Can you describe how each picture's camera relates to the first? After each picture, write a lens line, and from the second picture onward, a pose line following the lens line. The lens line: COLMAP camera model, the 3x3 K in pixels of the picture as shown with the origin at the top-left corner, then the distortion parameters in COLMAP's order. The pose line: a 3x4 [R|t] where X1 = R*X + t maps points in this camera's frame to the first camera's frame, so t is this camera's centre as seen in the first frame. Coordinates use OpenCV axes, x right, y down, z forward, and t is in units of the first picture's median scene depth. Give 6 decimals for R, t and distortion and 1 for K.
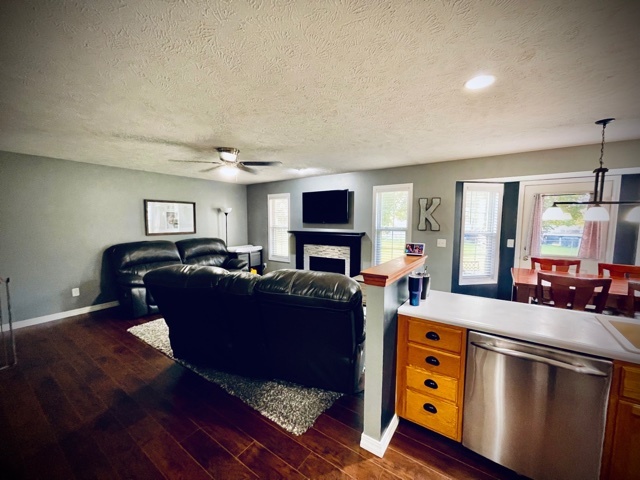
lens RADIAL K [[258.8, 0, 317.0], [0, 258.8, 240.7], [0, 0, 1]] dist [-0.001130, -0.000020]
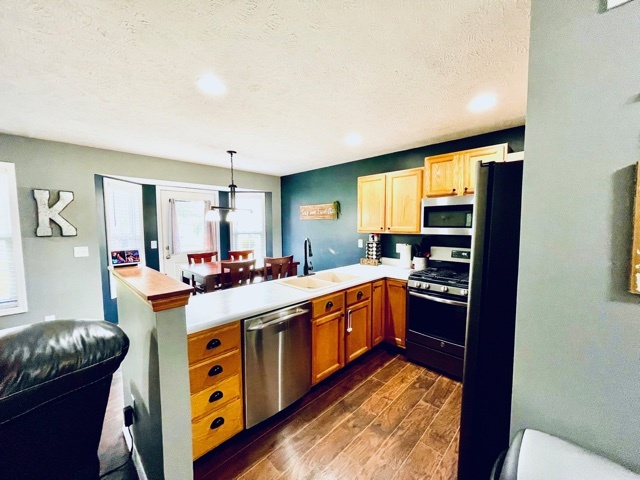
lens RADIAL K [[258.8, 0, 317.4], [0, 258.8, 241.4], [0, 0, 1]] dist [-0.001130, -0.000020]
pose [[0.164760, -0.070311, 0.983824, -0.179824], [0.085387, 0.994728, 0.056791, -0.006347], [-0.982631, 0.074649, 0.169895, 0.223918]]
